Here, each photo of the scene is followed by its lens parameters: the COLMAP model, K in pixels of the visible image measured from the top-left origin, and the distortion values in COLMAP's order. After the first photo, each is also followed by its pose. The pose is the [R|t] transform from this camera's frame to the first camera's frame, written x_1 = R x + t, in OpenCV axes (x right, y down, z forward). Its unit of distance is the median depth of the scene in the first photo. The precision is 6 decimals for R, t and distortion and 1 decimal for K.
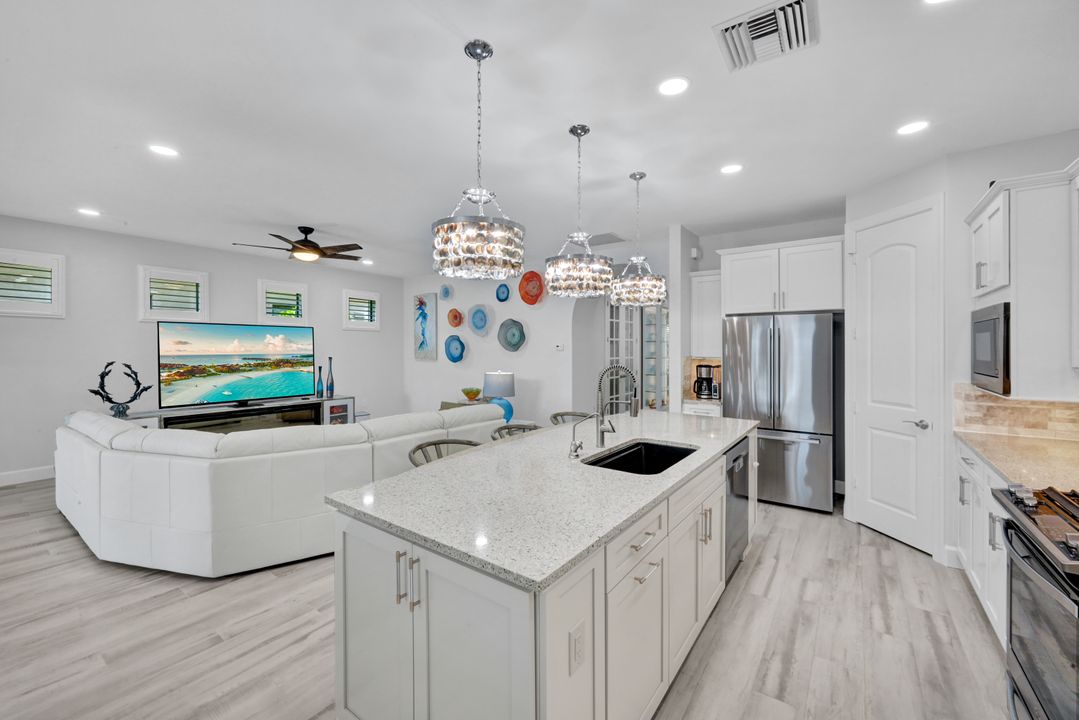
lens RADIAL K [[434.4, 0, 542.0], [0, 434.4, 350.9], [0, 0, 1]] dist [0.000865, 0.000086]
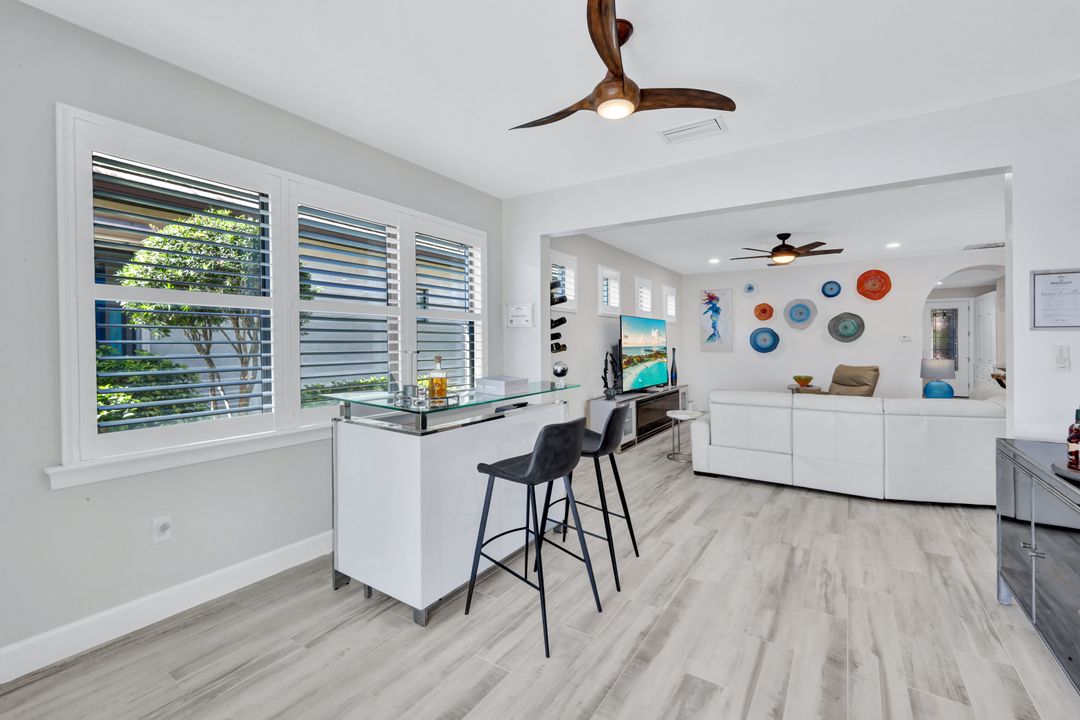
lens RADIAL K [[458.7, 0, 552.2], [0, 458.7, 340.2], [0, 0, 1]] dist [-0.003719, 0.002707]
pose [[0.998899, -0.004311, 0.046719, -1.016430], [0.004851, 0.999923, -0.011464, 0.007064], [-0.046666, 0.011678, 0.998842, -0.153782]]
